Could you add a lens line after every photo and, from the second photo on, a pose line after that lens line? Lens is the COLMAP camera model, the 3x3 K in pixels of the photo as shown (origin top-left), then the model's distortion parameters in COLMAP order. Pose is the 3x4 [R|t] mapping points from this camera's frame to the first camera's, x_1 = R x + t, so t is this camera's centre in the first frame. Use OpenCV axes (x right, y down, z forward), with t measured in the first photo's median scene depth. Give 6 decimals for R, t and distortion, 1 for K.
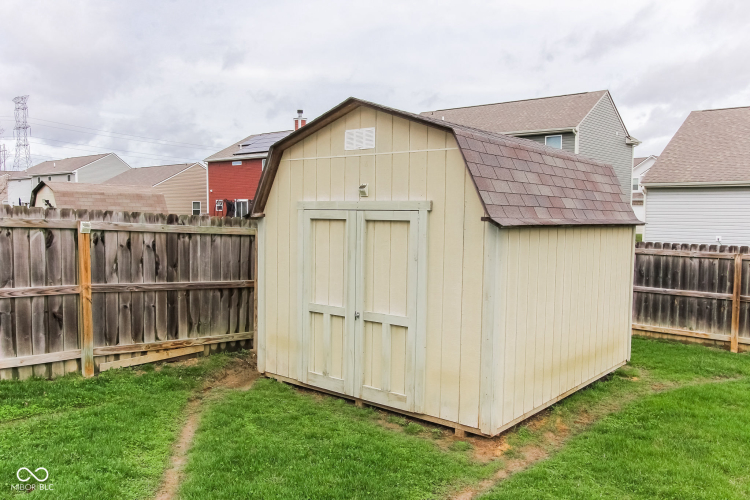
lens RADIAL K [[615.6, 0, 376.1], [0, 615.6, 251.9], [0, 0, 1]] dist [-0.004079, 0.000426]
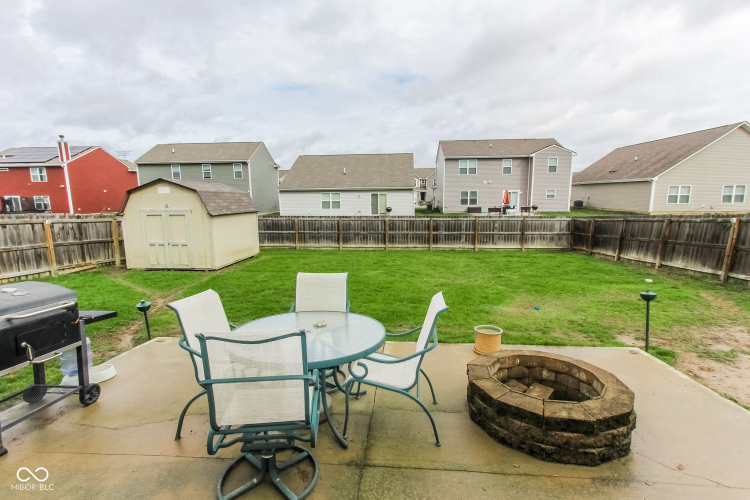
lens RADIAL K [[341.3, 0, 377.6], [0, 341.3, 251.8], [0, 0, 1]] dist [-0.003496, -0.001460]
pose [[0.800814, -0.110674, 0.588599, -0.185831], [0.055315, 0.992245, 0.111313, 0.003879], [-0.596354, -0.056583, 0.800725, -0.992357]]
